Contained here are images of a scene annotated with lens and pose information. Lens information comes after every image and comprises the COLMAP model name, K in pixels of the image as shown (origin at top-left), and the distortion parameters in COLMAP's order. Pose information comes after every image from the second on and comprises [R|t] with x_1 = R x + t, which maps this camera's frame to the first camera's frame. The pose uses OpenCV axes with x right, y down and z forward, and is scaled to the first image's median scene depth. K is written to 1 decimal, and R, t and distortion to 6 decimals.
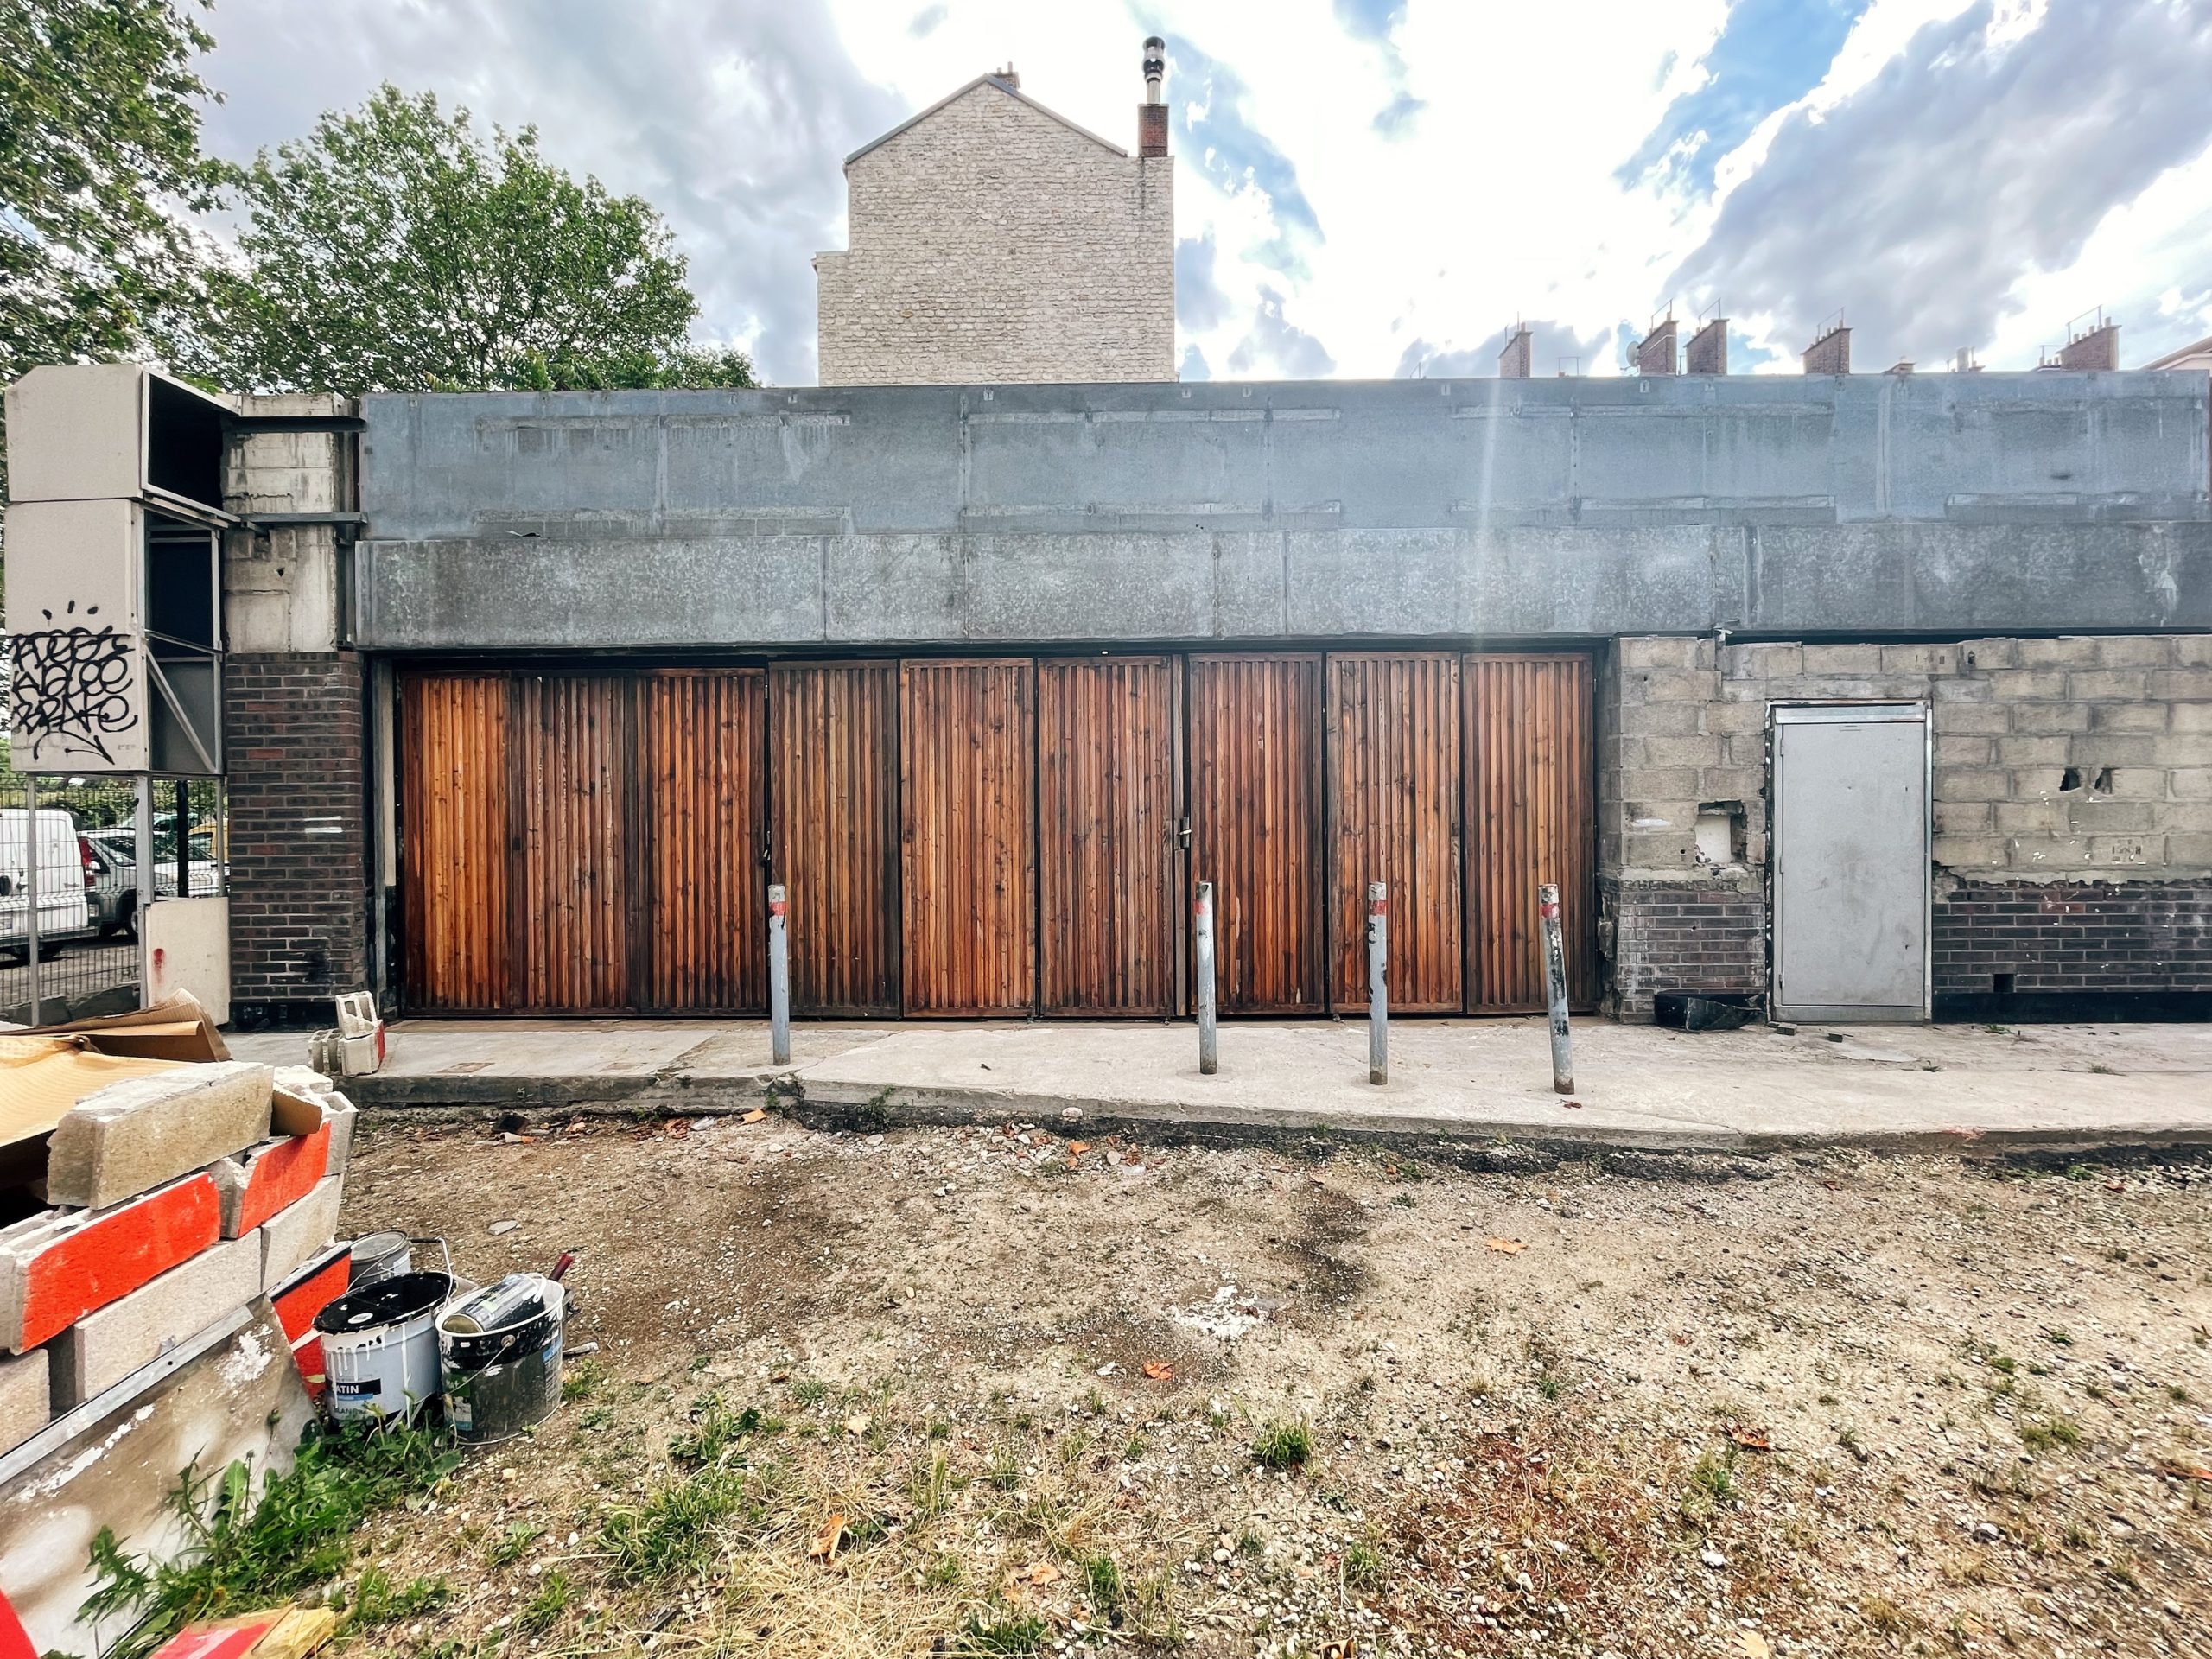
lens RADIAL K [[966.3, 0, 1105.8], [0, 966.3, 826.4], [0, 0, 1]] dist [-0.001060, -0.000403]
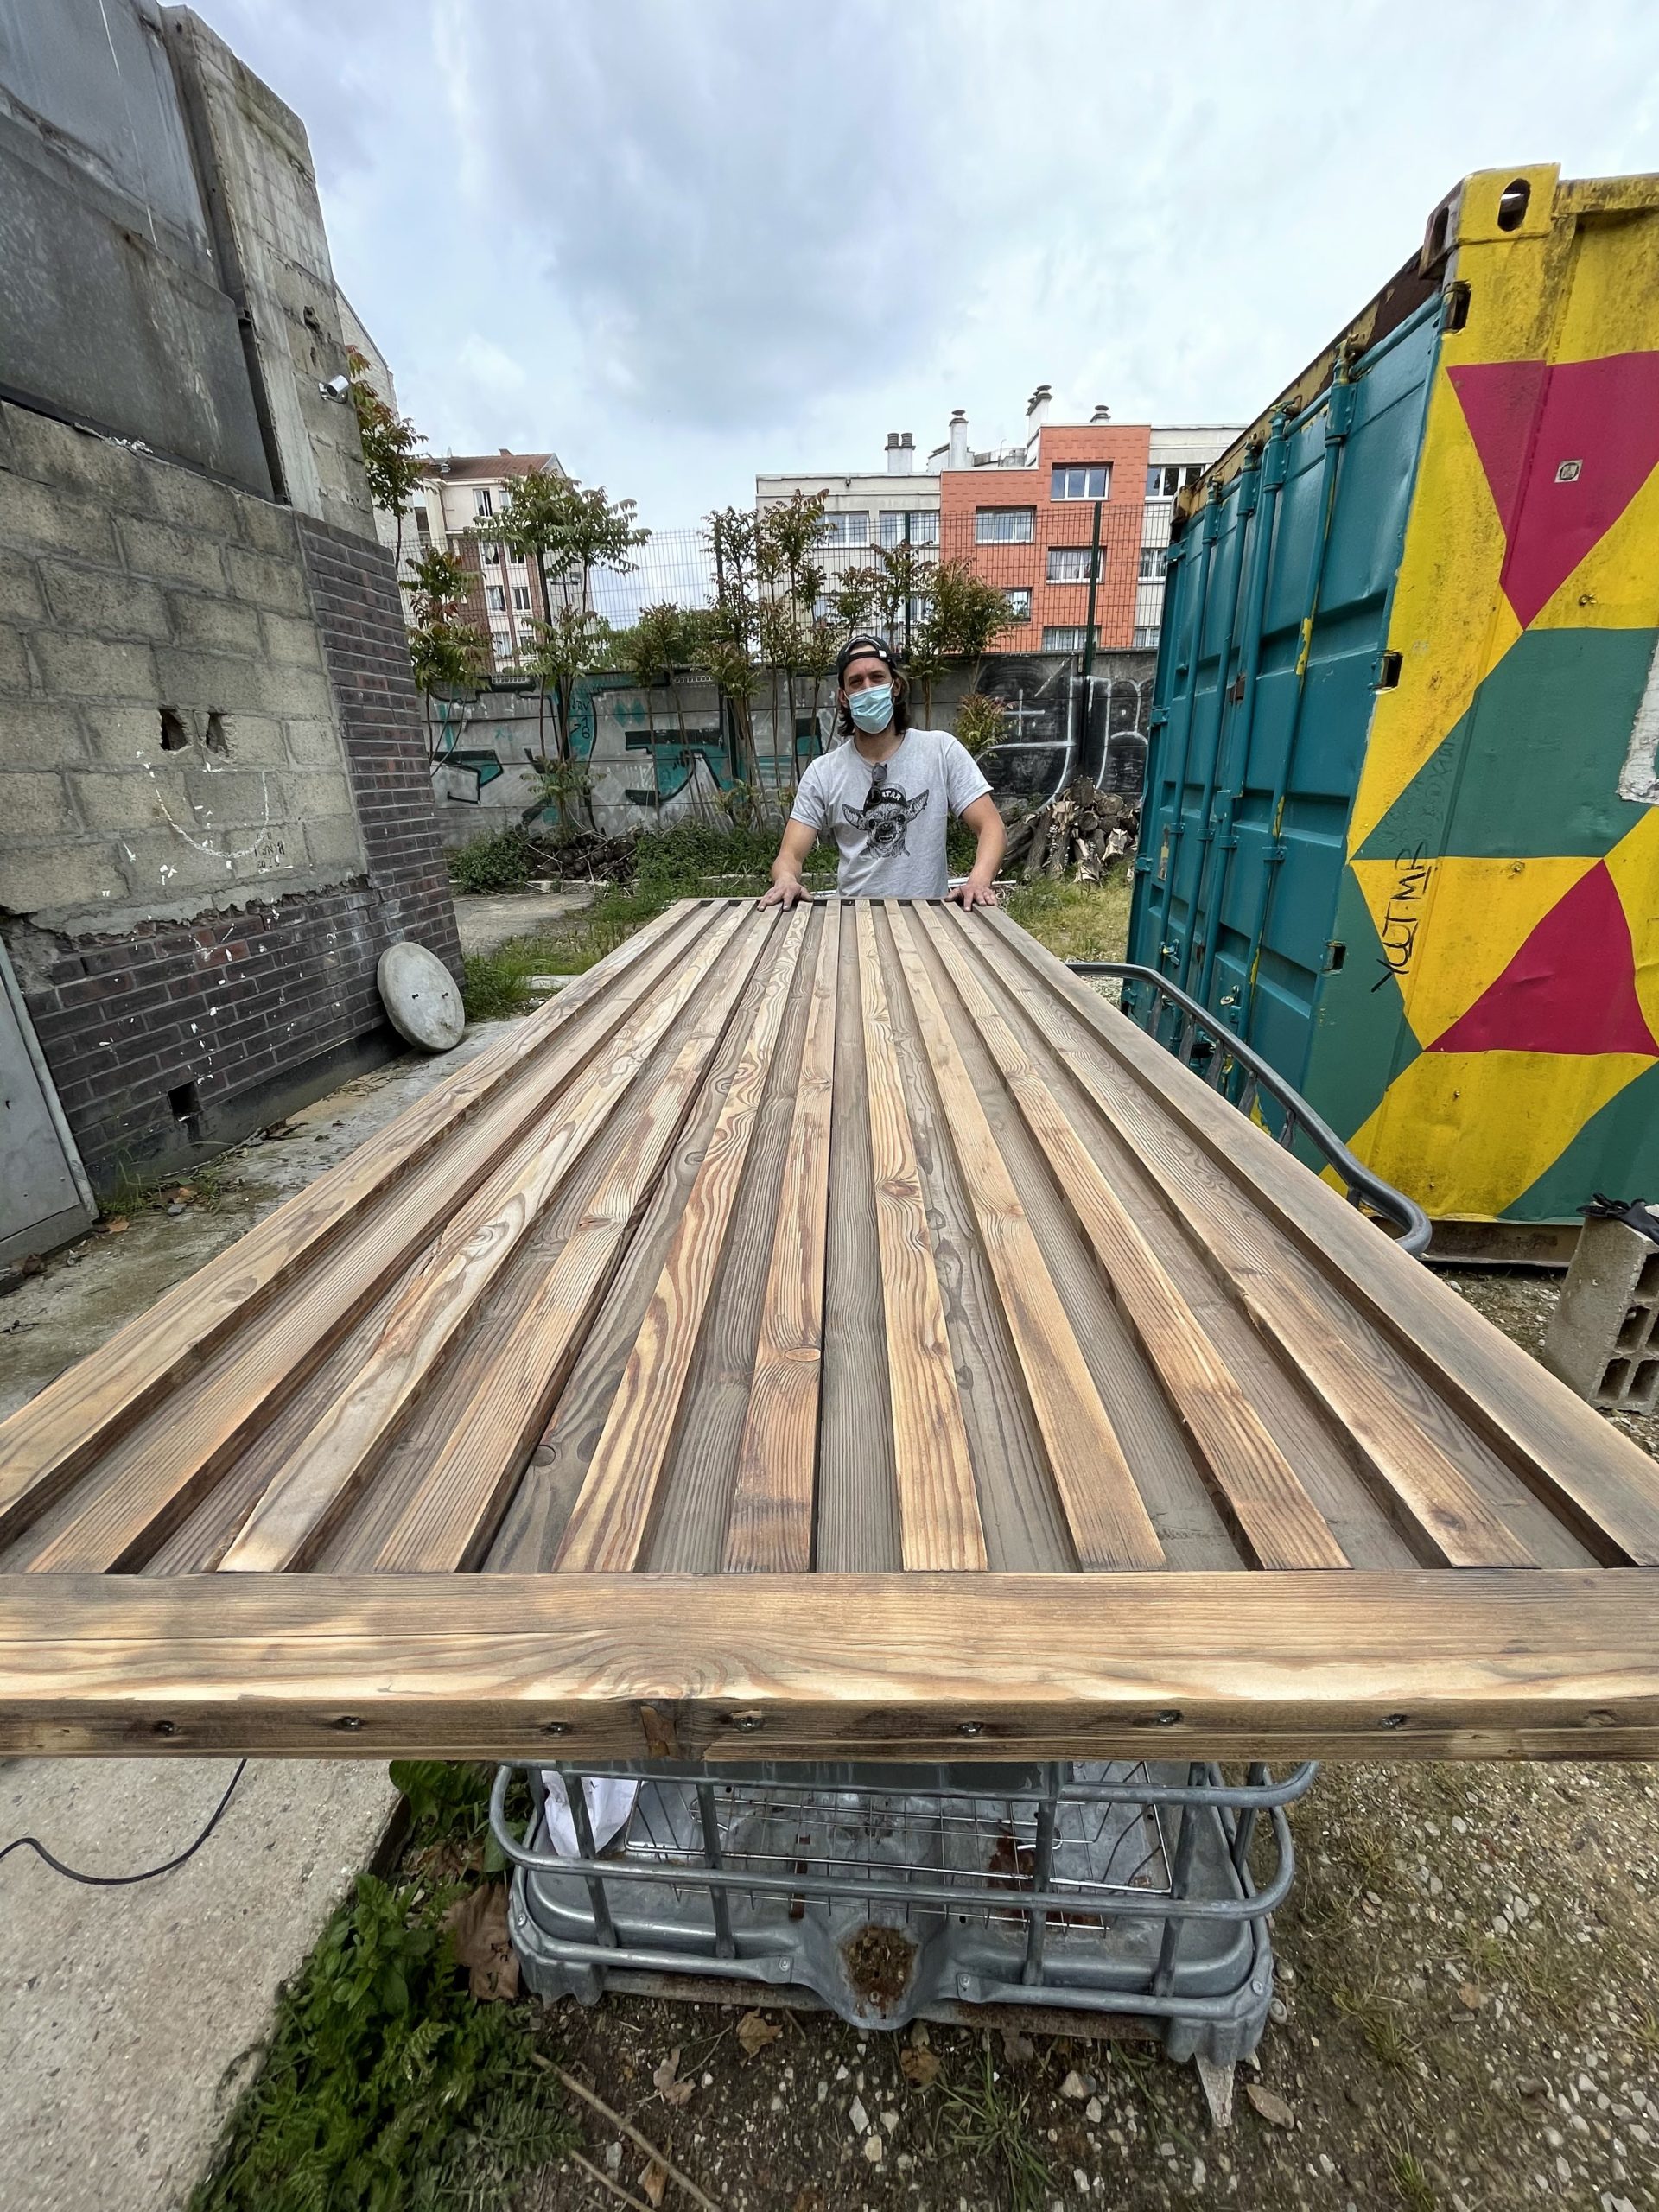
lens RADIAL K [[896.8, 0, 836.0], [0, 896.8, 1110.8], [0, 0, 1]] dist [-0.001262, -0.000609]
pose [[0.082666, -0.351123, 0.932673, 0.445013], [0.032522, 0.936328, 0.349617, -0.009553], [-0.996047, 0.001431, 0.088821, 0.547100]]
